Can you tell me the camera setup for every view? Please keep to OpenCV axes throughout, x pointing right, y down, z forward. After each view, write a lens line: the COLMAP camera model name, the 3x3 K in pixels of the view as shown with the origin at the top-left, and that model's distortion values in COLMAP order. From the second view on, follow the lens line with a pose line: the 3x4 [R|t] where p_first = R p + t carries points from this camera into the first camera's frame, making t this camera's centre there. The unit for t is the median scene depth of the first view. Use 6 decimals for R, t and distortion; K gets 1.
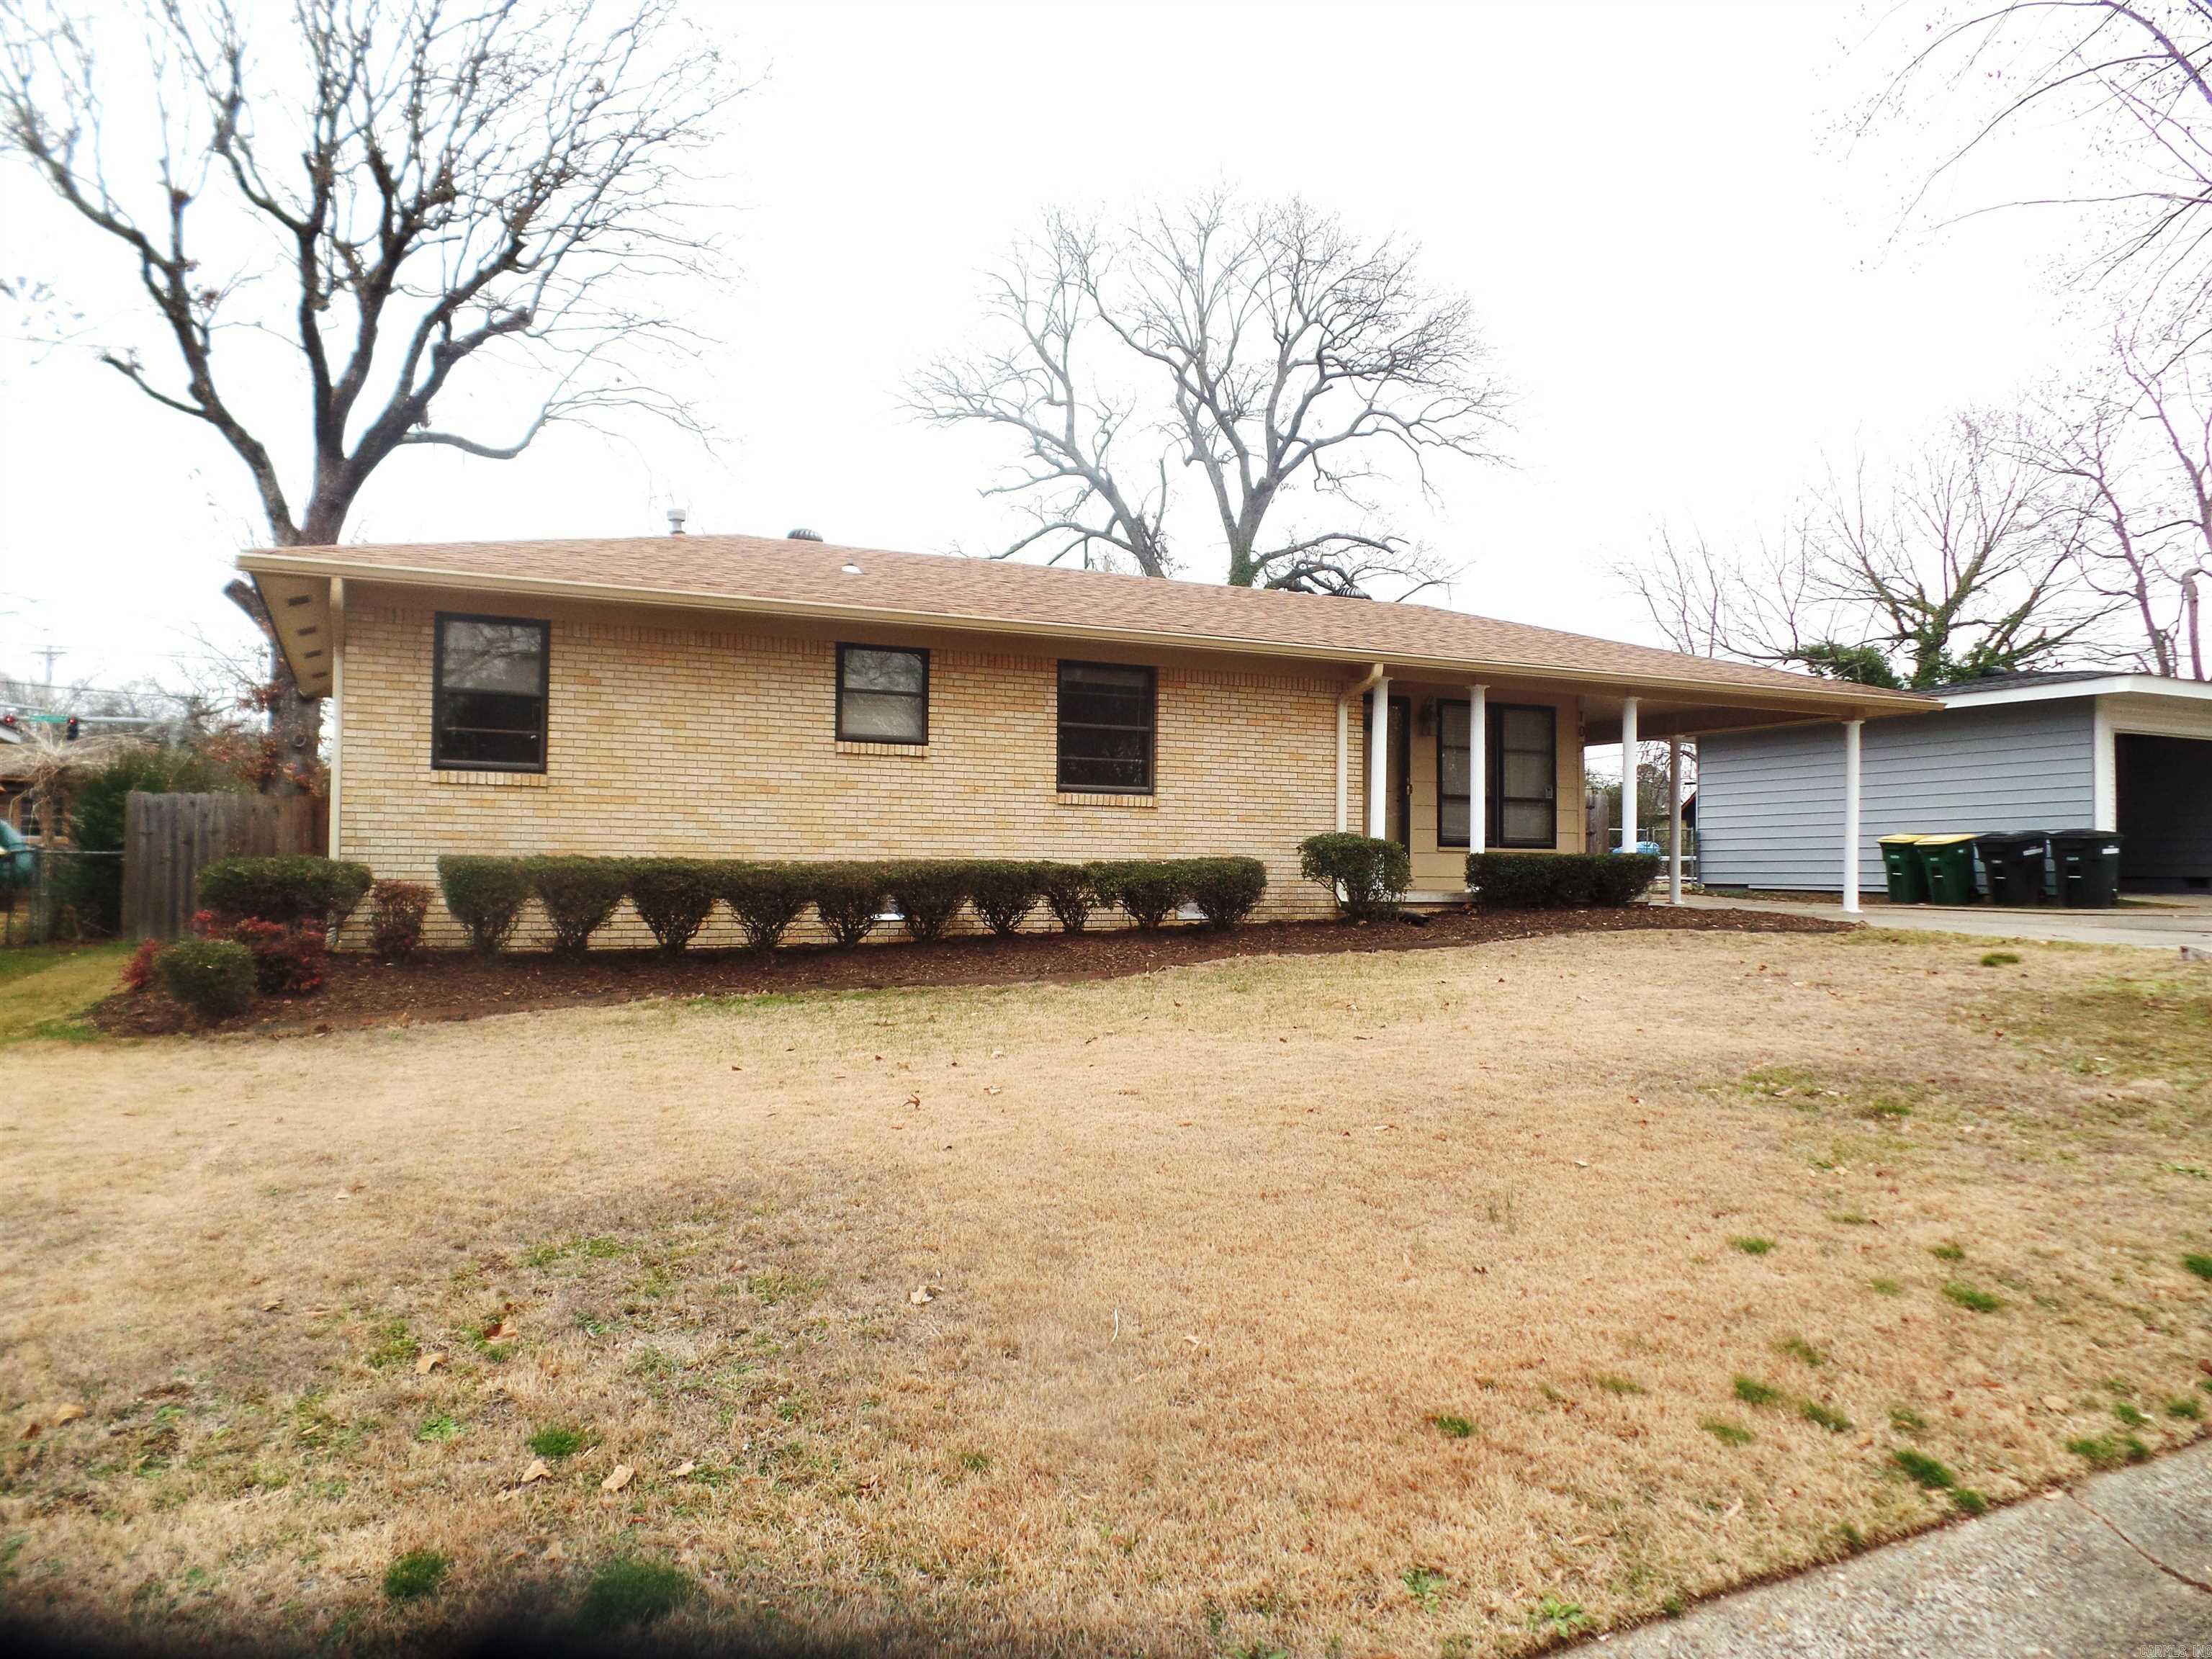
lens RADIAL K [[1536.5, 0, 1105.9], [0, 1536.5, 838.5], [0, 0, 1]] dist [0.020143, -0.005712]
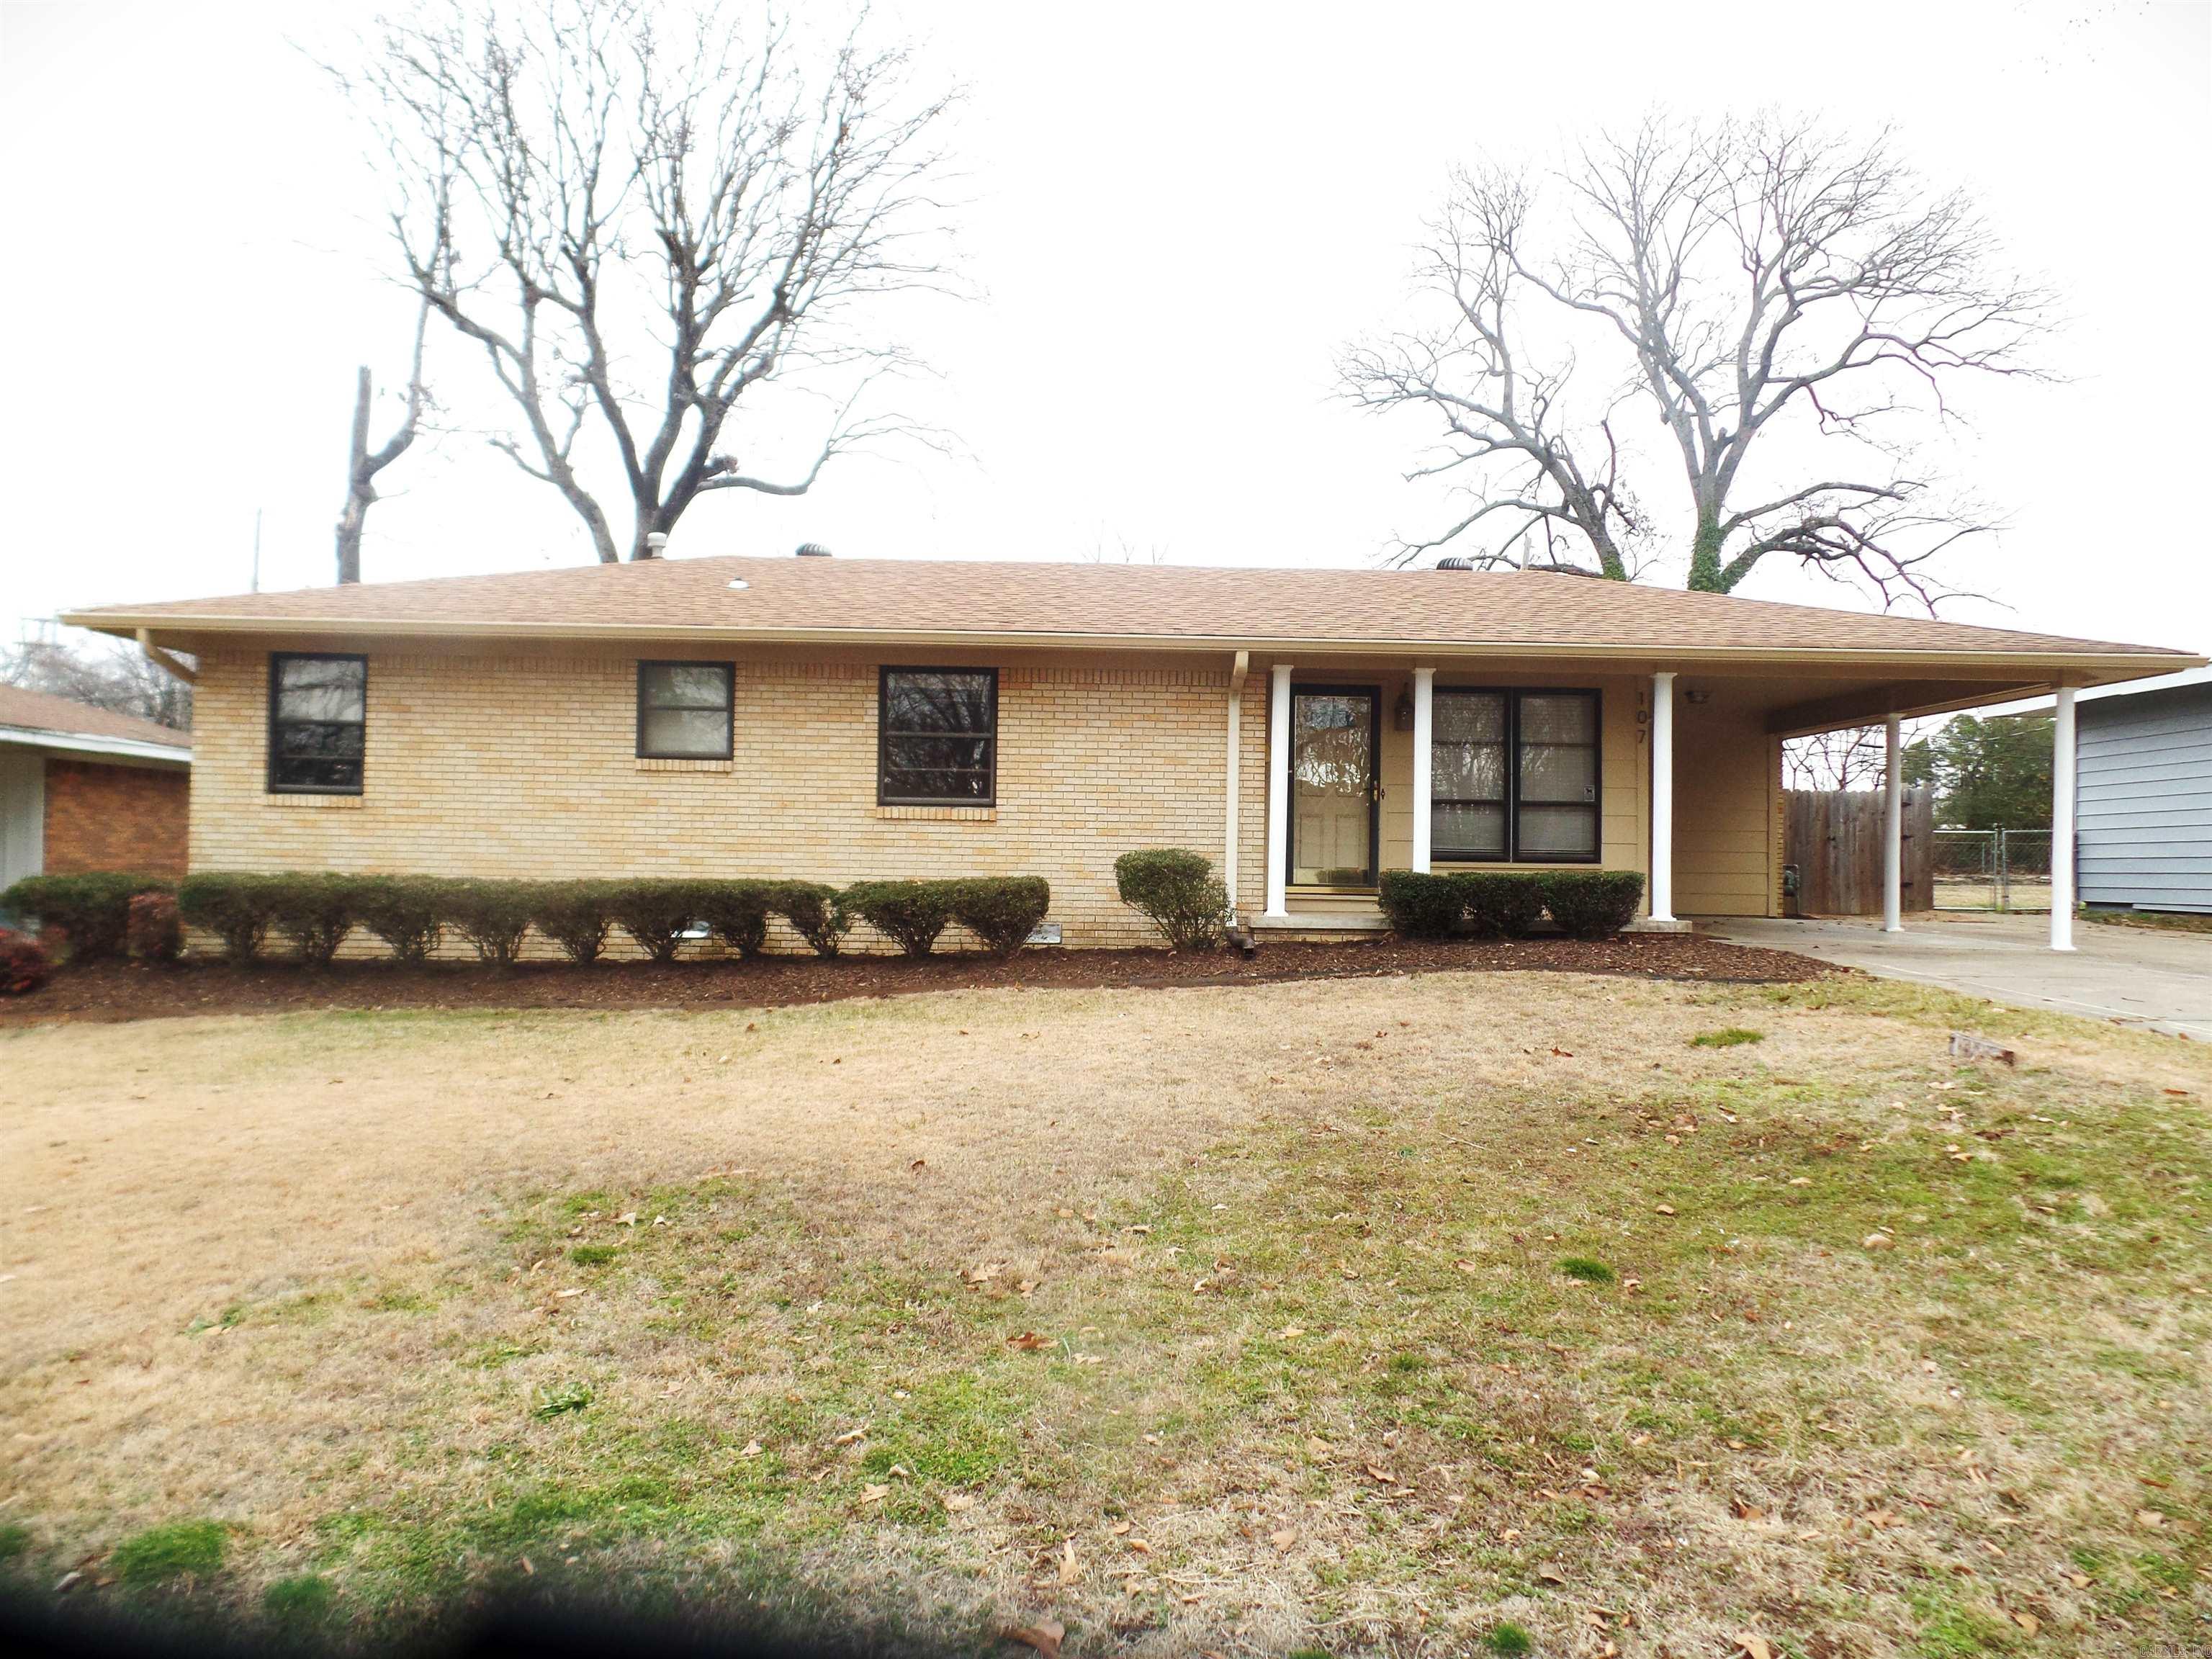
lens RADIAL K [[1536.5, 0, 1111.9], [0, 1536.5, 830.5], [0, 0, 1]] dist [0.020143, -0.005712]
pose [[0.914227, -0.002892, -0.405191, 0.470909], [0.001762, 0.999993, -0.003161, -0.011392], [0.405198, 0.002176, 0.914226, 0.187310]]
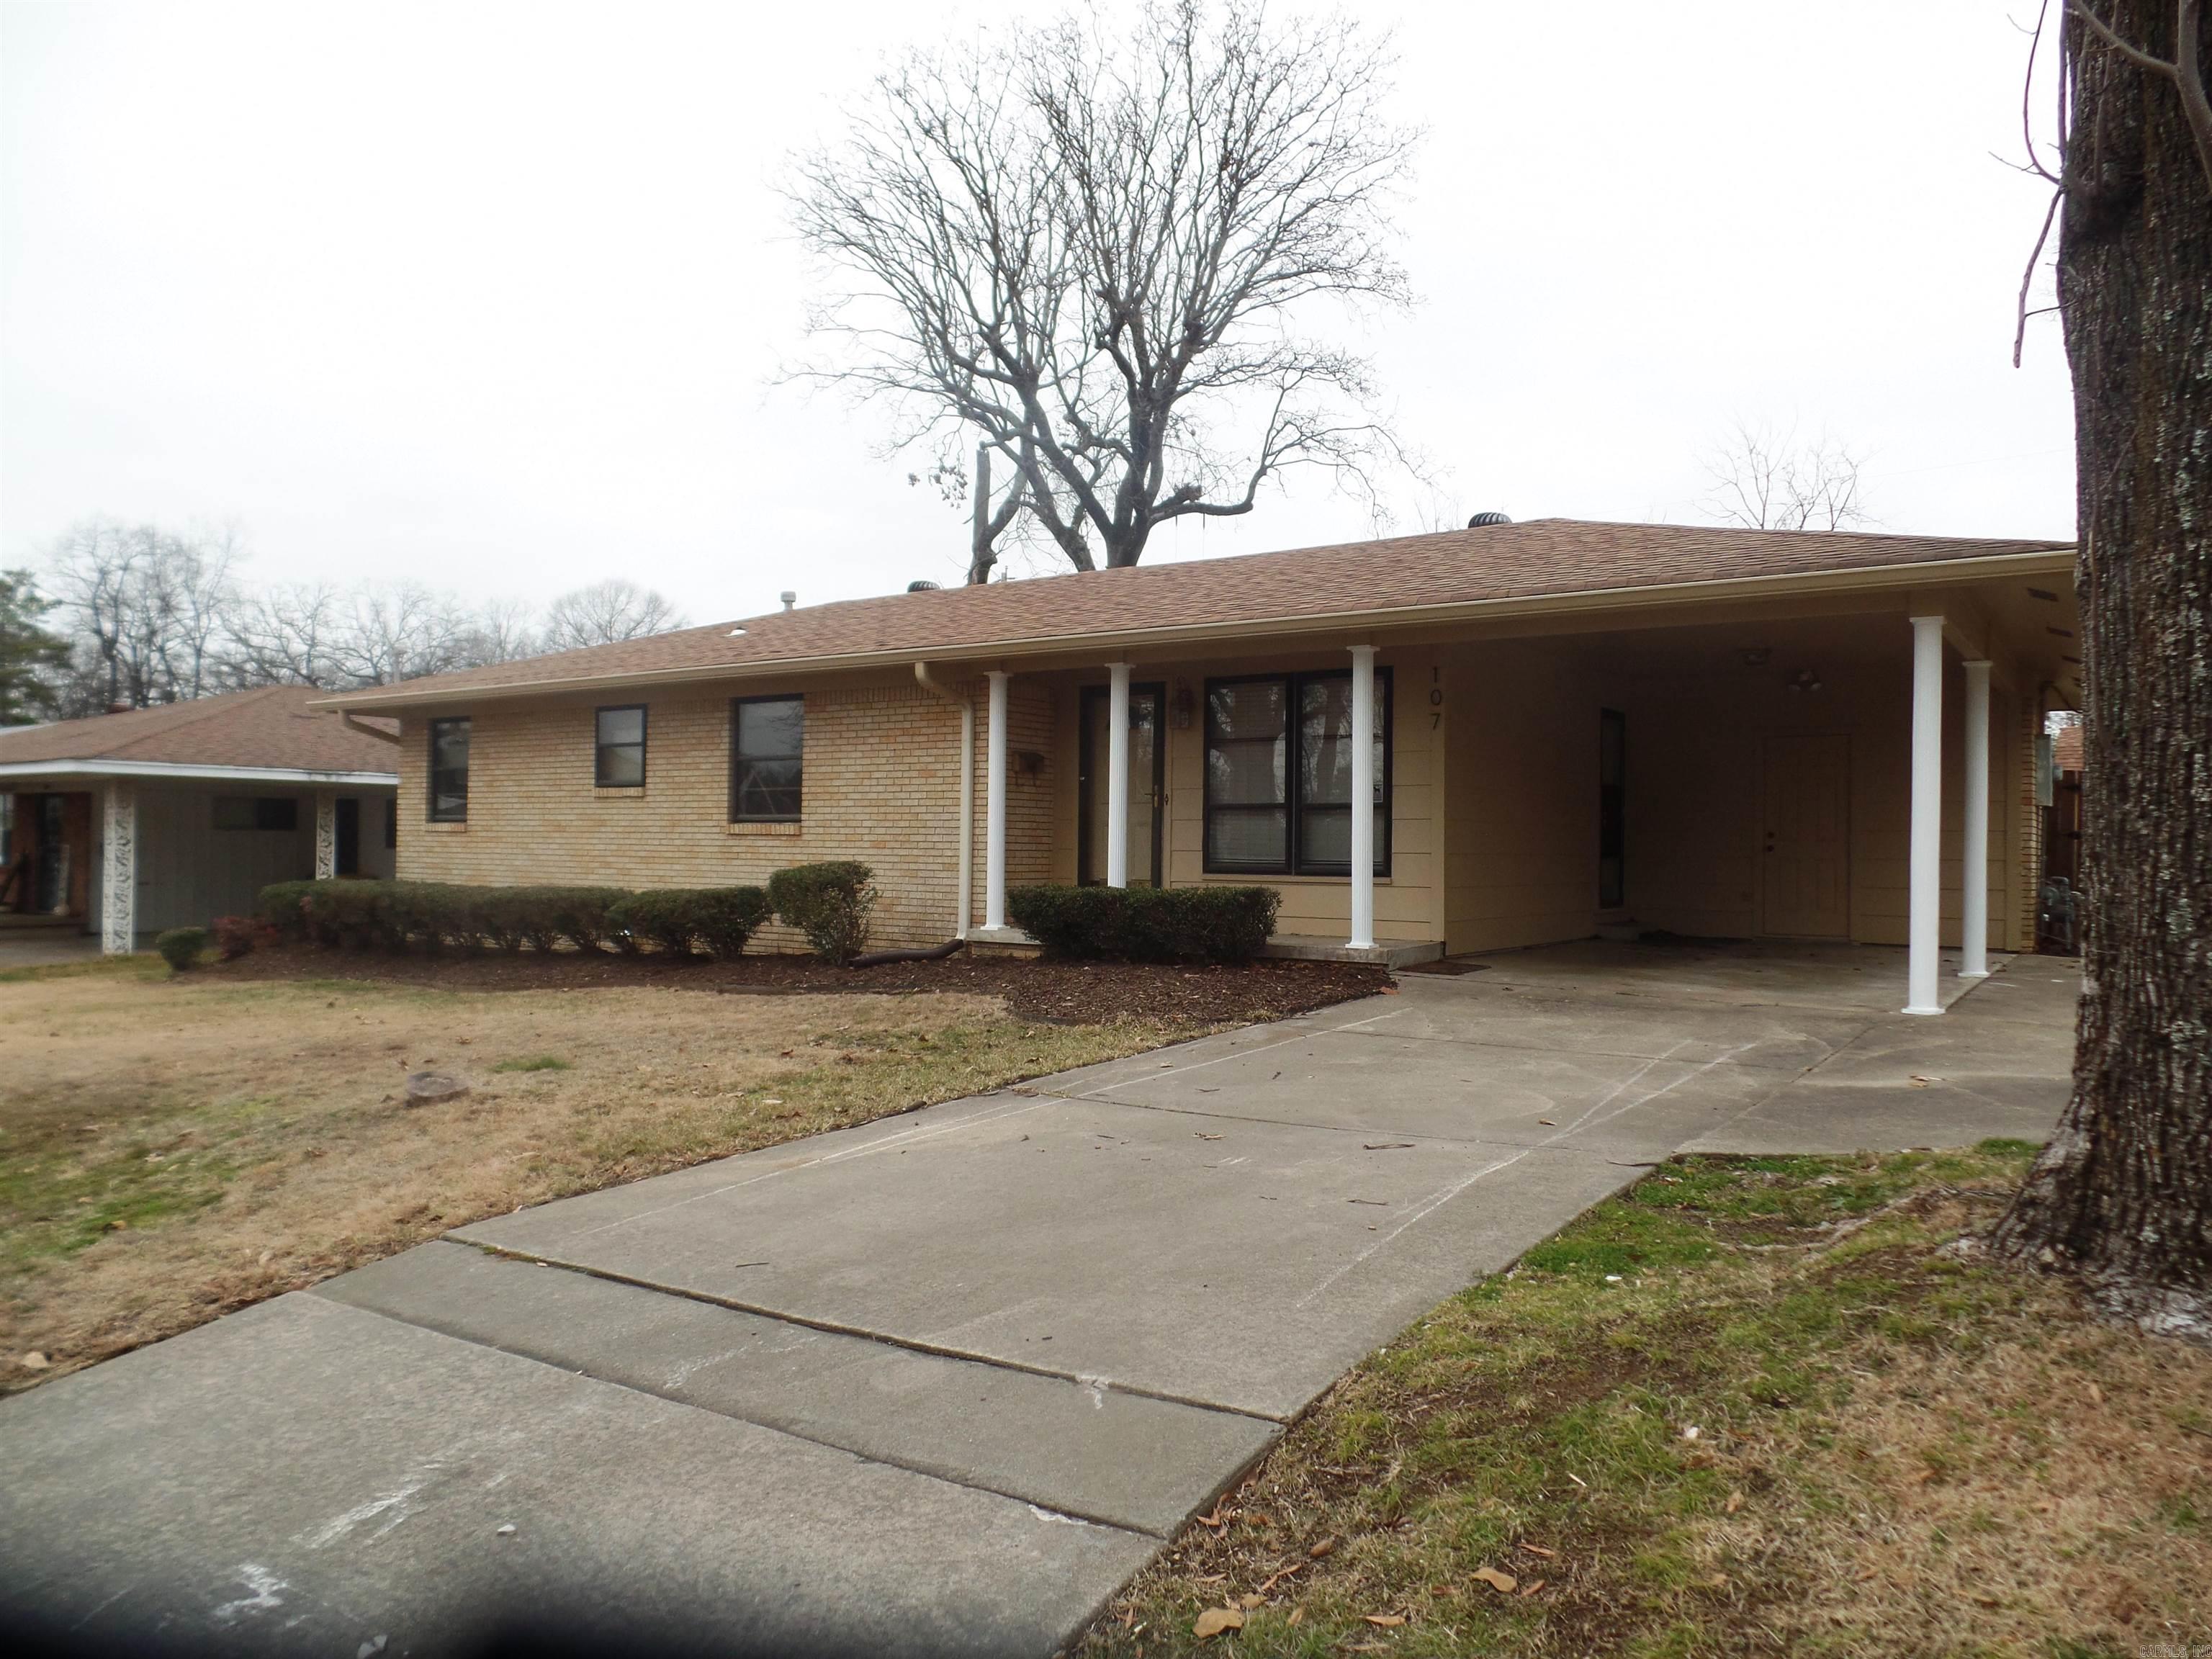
lens RADIAL K [[1536.5, 0, 1108.8], [0, 1536.5, 840.3], [0, 0, 1]] dist [0.020143, -0.005712]
pose [[0.491477, -0.008741, -0.870847, 0.996645], [0.014059, 0.999899, -0.002102, -0.012087], [0.870777, -0.011210, 0.491550, 0.686741]]
